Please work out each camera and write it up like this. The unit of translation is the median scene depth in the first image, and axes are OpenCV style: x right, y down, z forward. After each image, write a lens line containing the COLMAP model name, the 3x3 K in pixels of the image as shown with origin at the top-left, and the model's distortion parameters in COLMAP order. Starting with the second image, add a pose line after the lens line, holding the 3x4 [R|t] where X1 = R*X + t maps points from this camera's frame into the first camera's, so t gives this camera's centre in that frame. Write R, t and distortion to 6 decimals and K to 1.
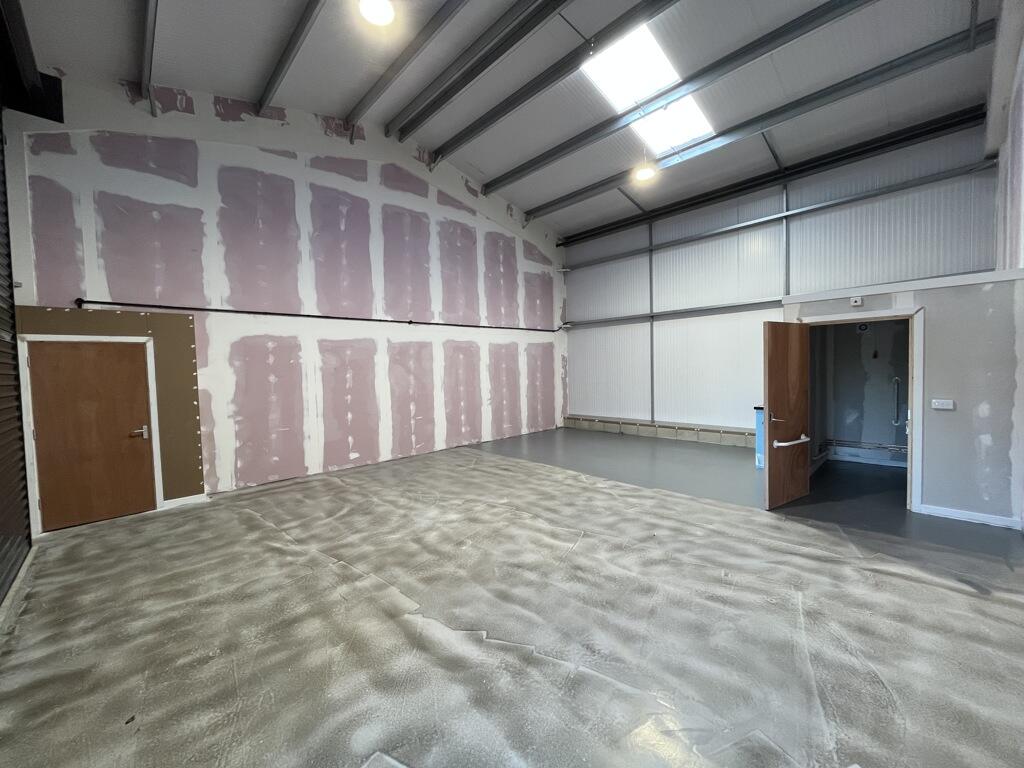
lens RADIAL K [[407.5, 0, 504.0], [0, 407.5, 387.3], [0, 0, 1]] dist [-0.002997, -0.000689]
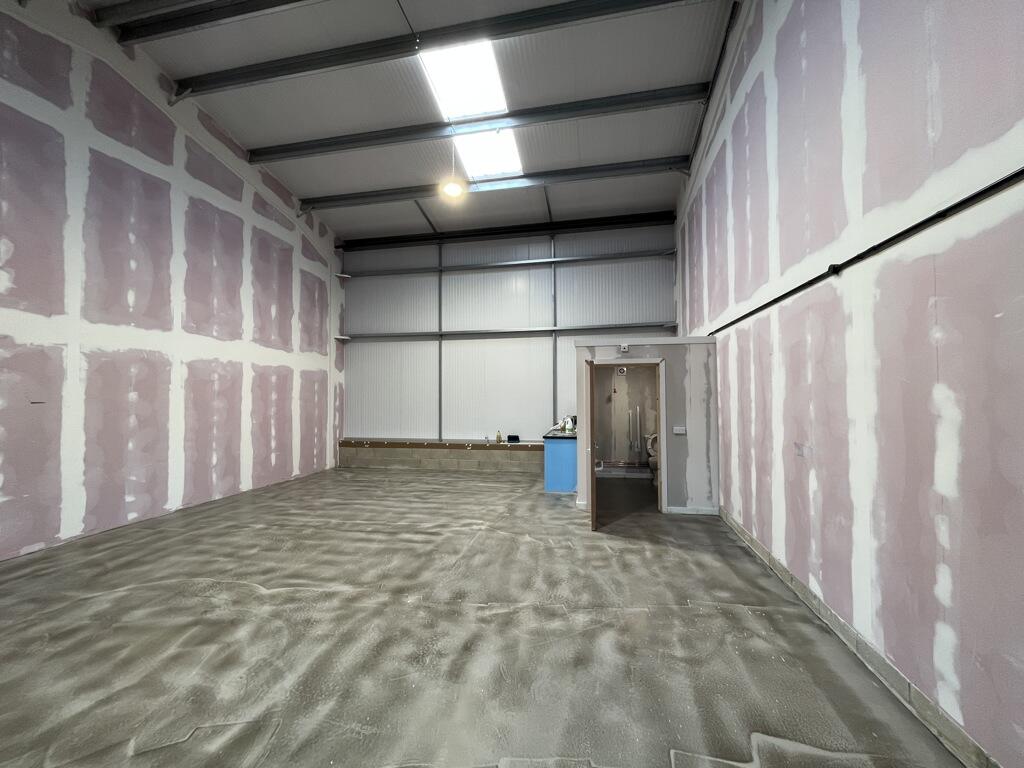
lens RADIAL K [[407.5, 0, 504.0], [0, 407.5, 387.3], [0, 0, 1]] dist [-0.002997, -0.000689]
pose [[0.824732, 0.020316, 0.565158, -0.104955], [0.005609, 0.999011, -0.044098, -0.001110], [-0.565495, 0.039539, 0.823803, 0.119683]]
